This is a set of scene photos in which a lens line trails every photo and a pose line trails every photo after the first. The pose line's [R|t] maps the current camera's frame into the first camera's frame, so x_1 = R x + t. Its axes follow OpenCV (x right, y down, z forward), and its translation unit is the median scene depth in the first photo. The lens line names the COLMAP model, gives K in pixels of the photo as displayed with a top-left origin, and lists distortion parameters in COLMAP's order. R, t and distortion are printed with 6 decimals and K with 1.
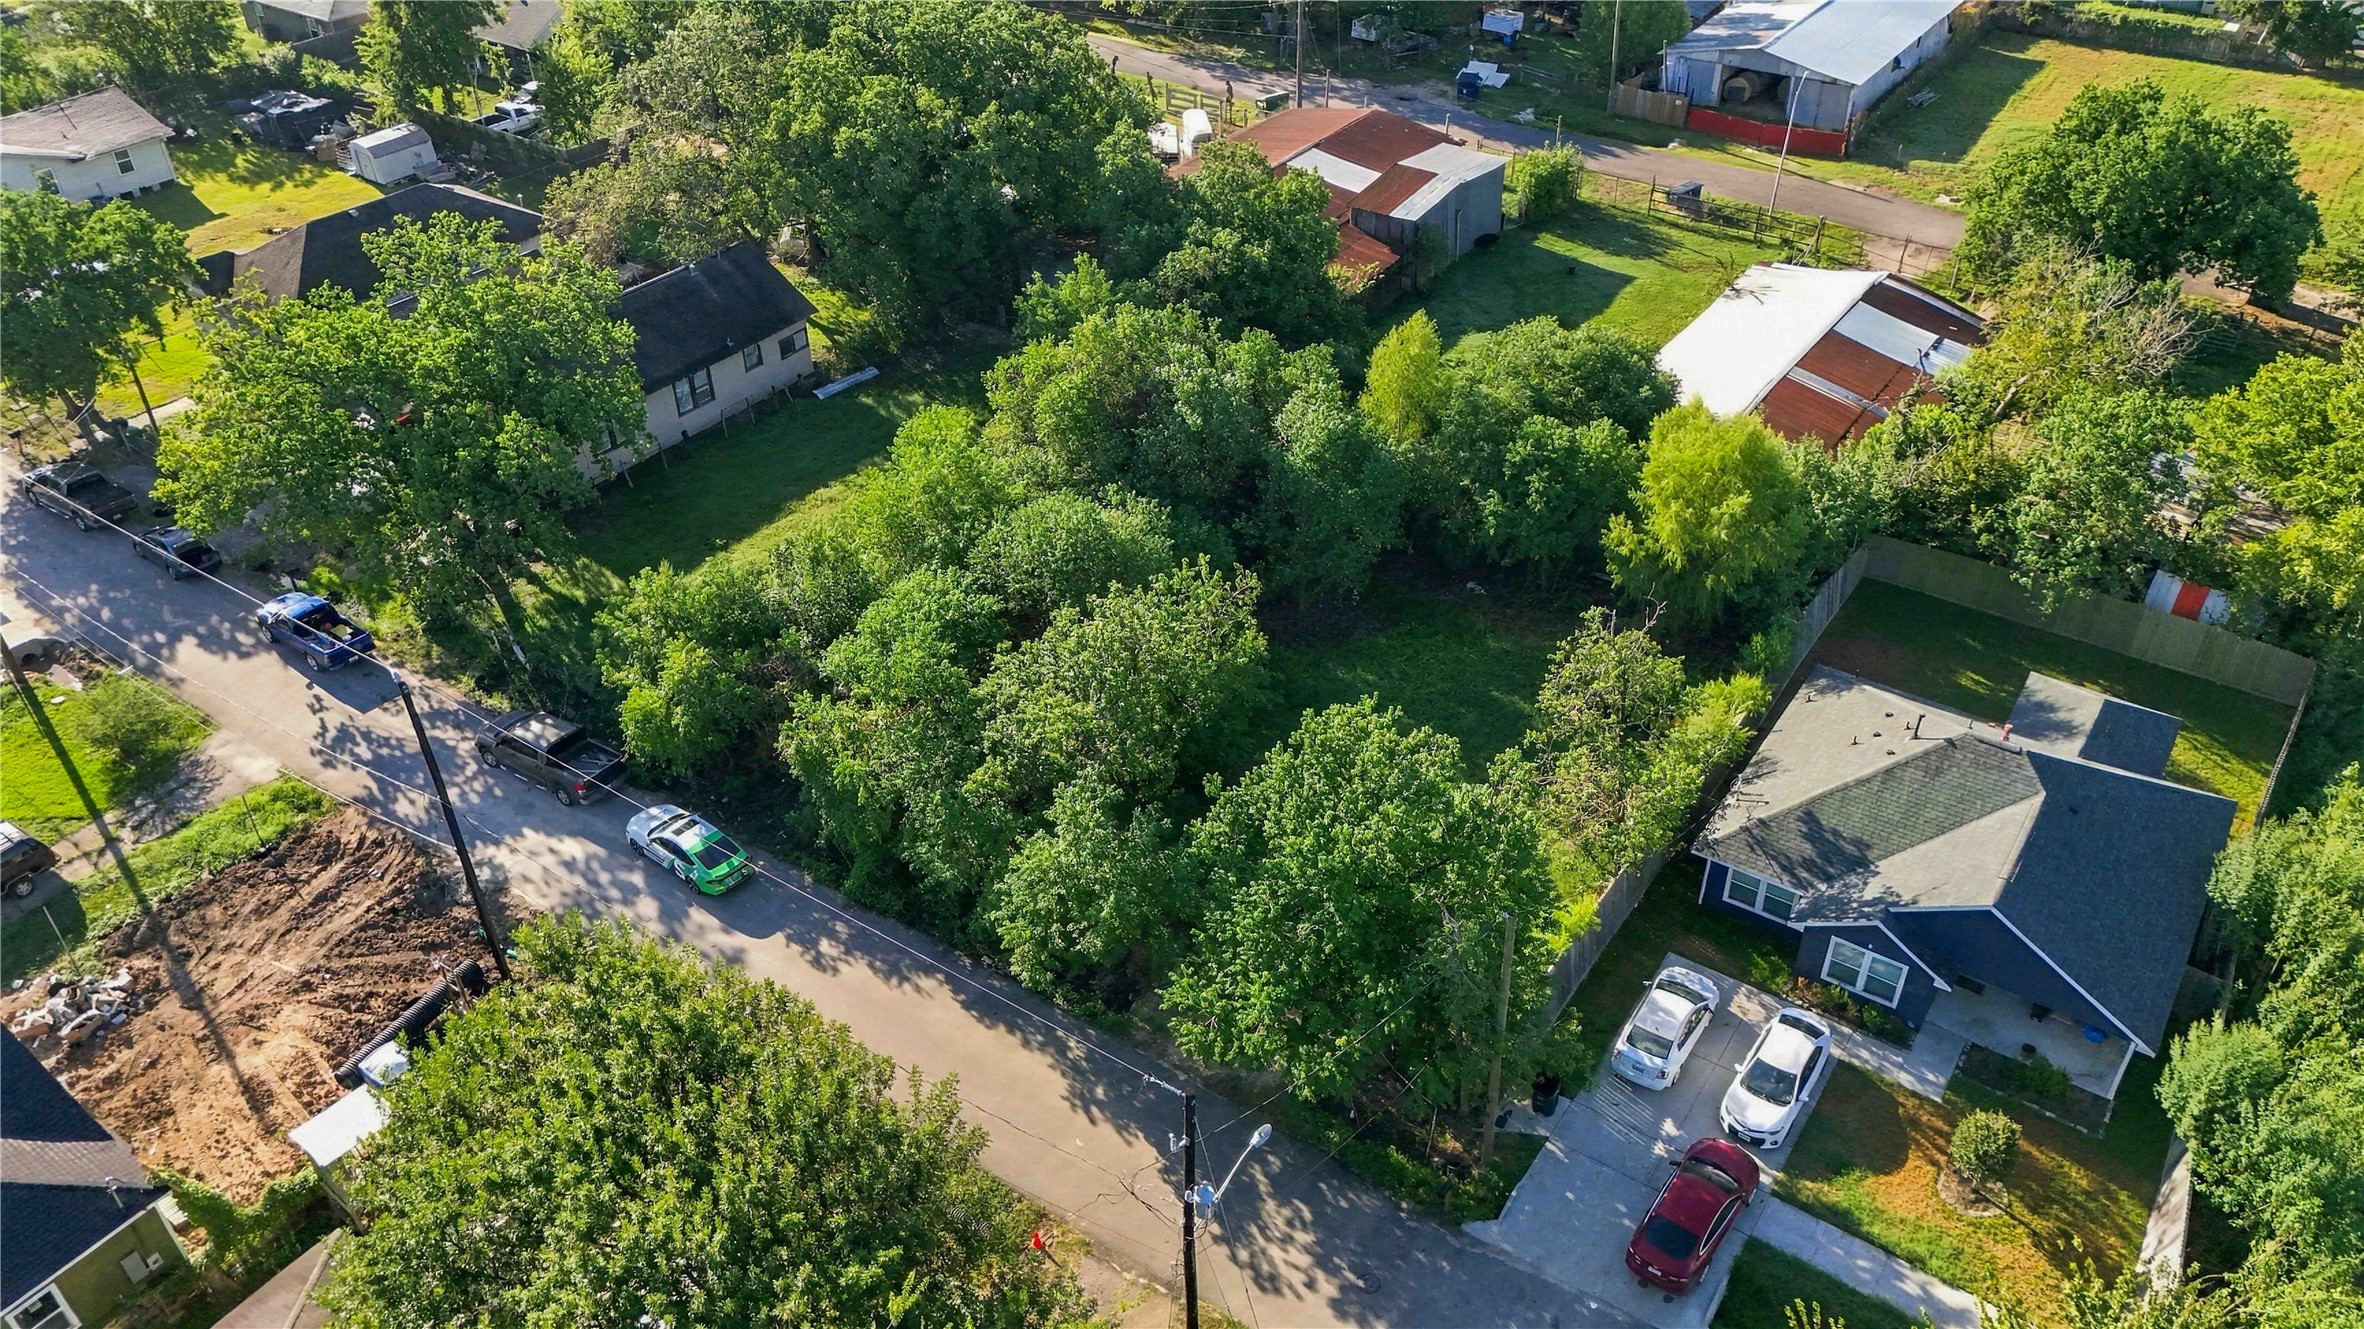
lens RADIAL K [[1729.3, 0, 1186.8], [0, 1729.3, 663.8], [0, 0, 1]] dist [0.054982, -0.042925]
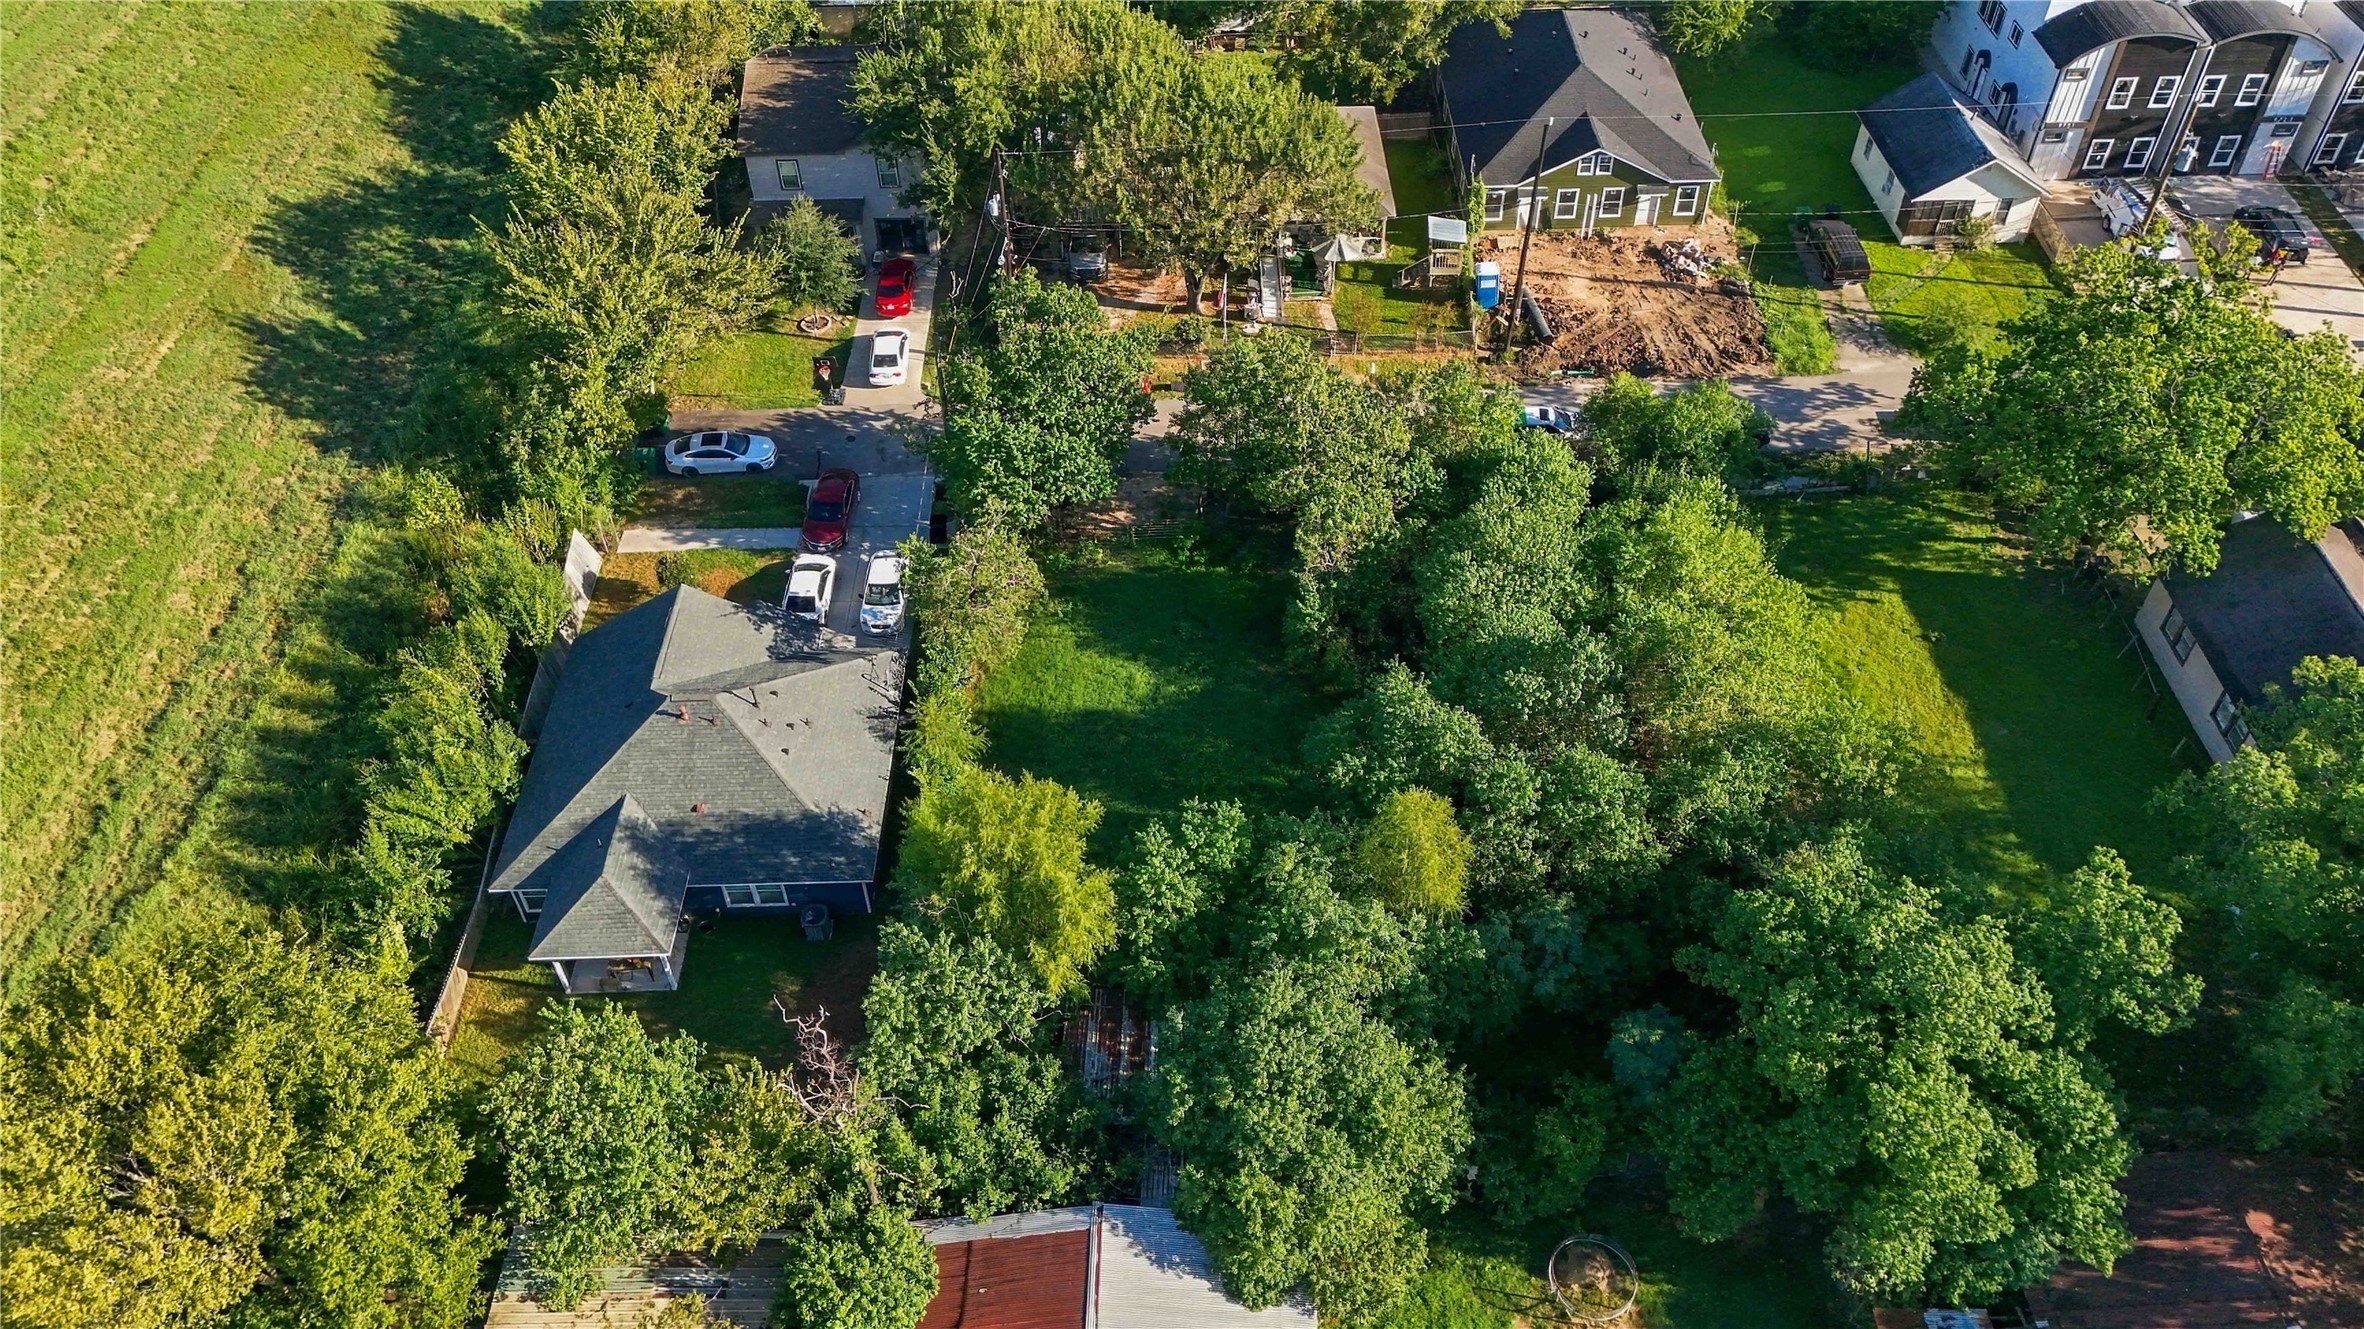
lens RADIAL K [[1729.3, 0, 1186.8], [0, 1729.3, 663.8], [0, 0, 1]] dist [0.054982, -0.042925]
pose [[-0.815133, 0.424215, -0.394462, 0.561802], [-0.321777, 0.234647, 0.917279, -1.003331], [0.481683, 0.874633, -0.054766, 1.051128]]
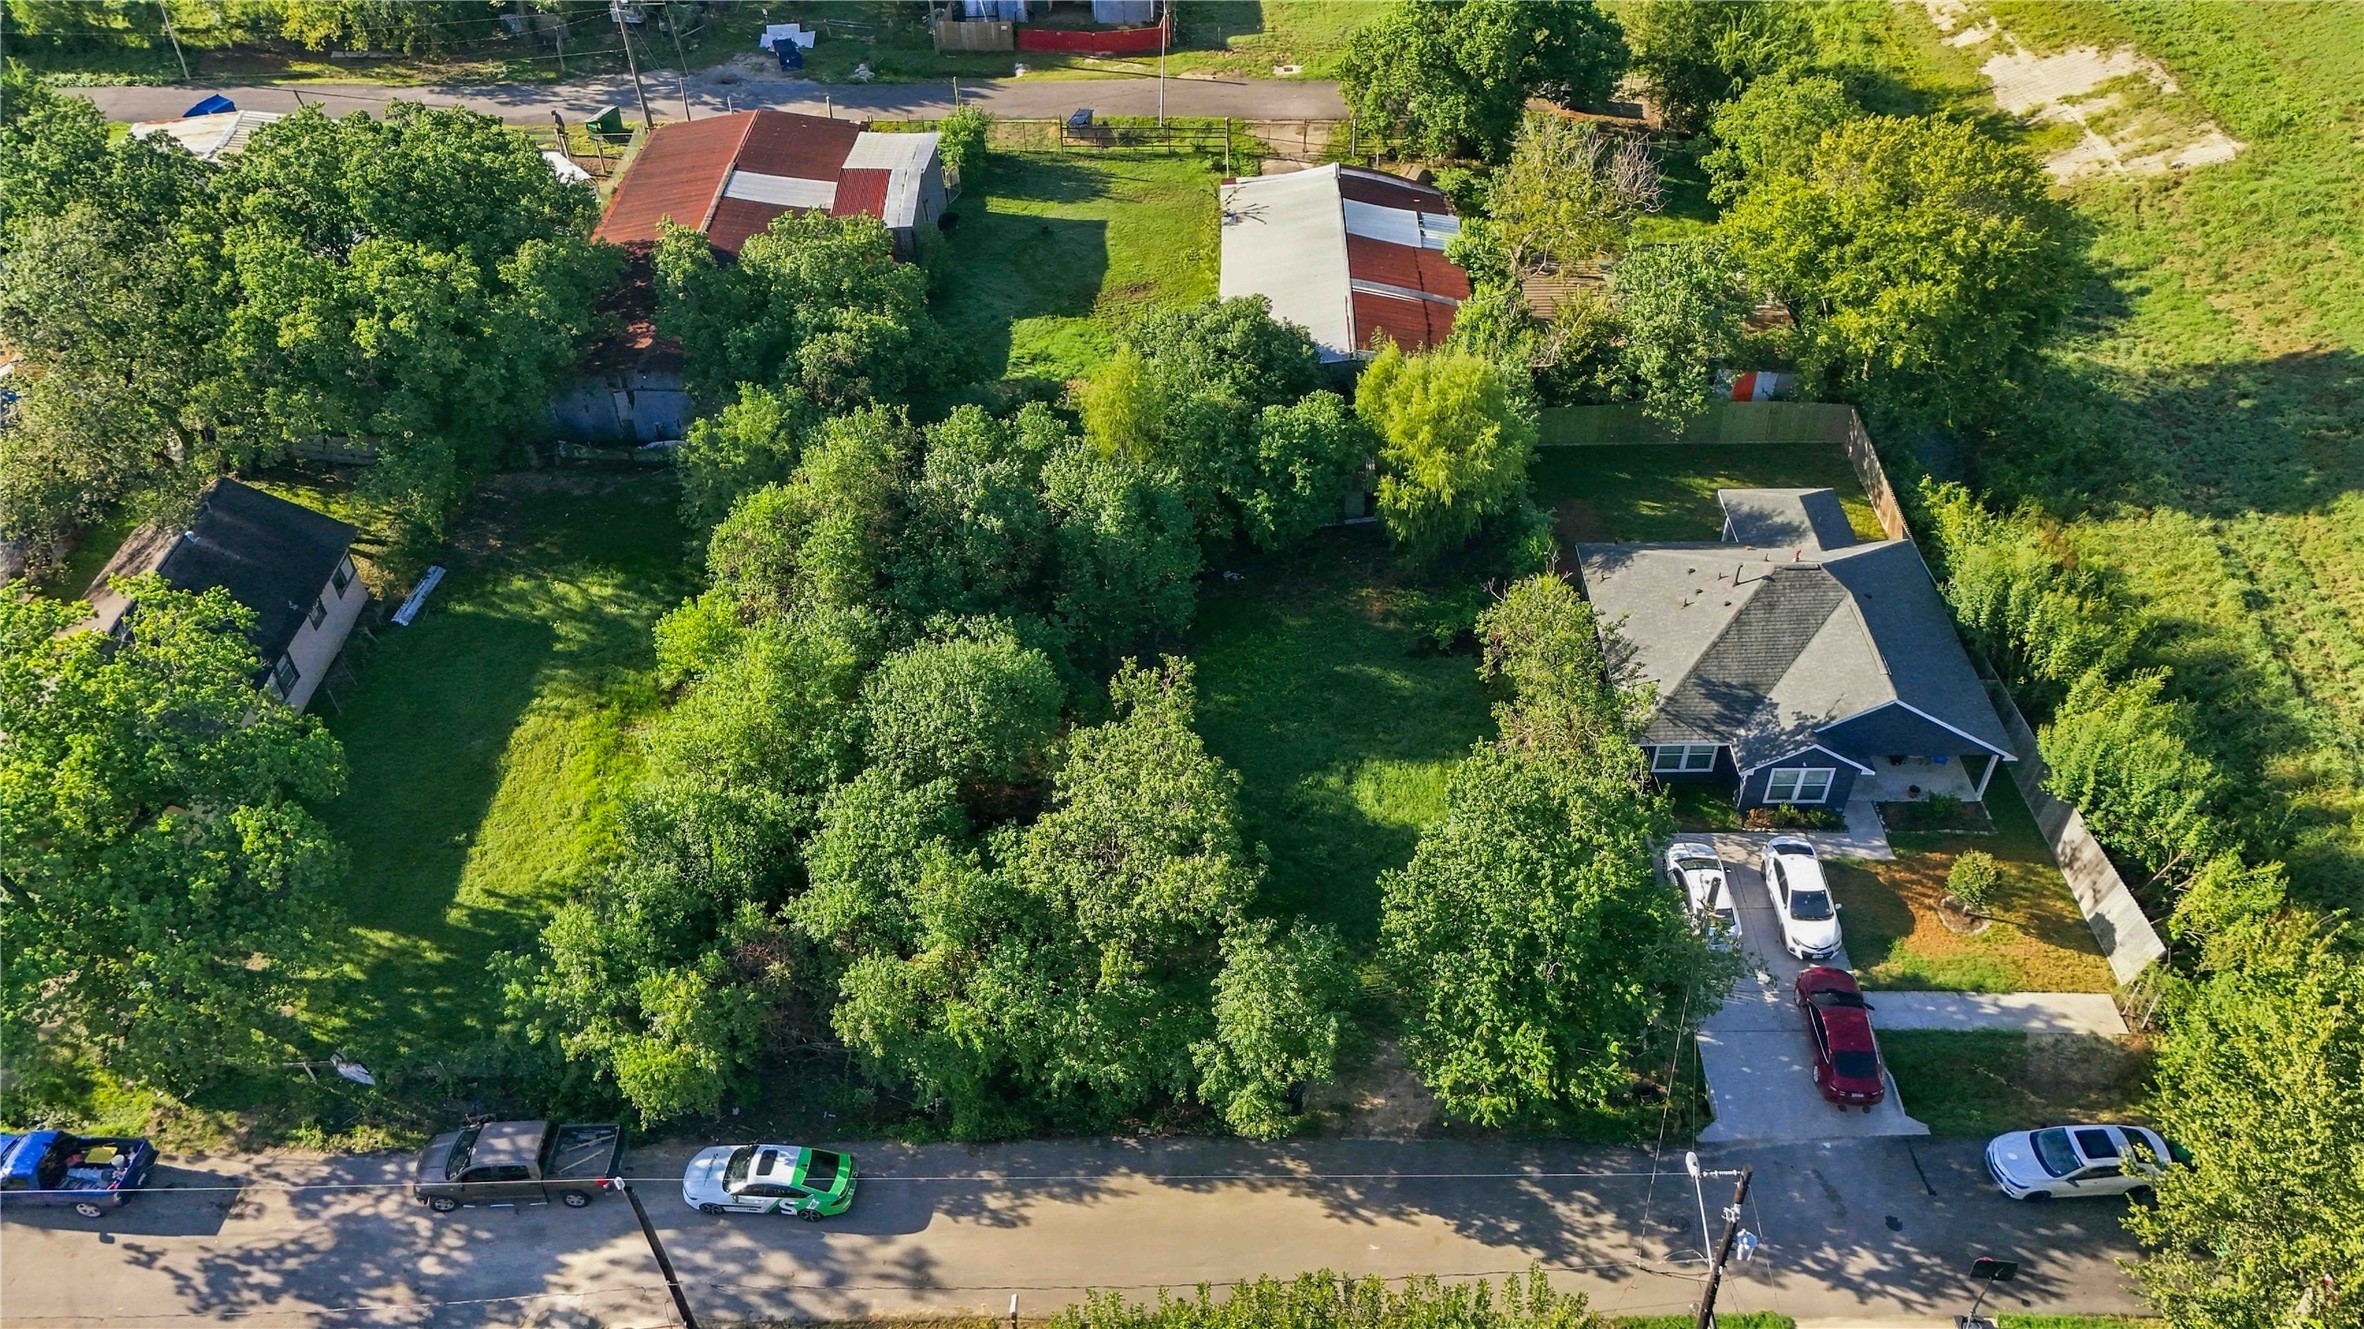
lens RADIAL K [[1729.3, 0, 1186.8], [0, 1729.3, 663.8], [0, 0, 1]] dist [0.054982, -0.042925]
pose [[0.824404, -0.376043, 0.423024, -0.370898], [0.338734, 0.926563, 0.163523, -0.204191], [-0.453450, 0.008484, 0.891241, 0.097991]]
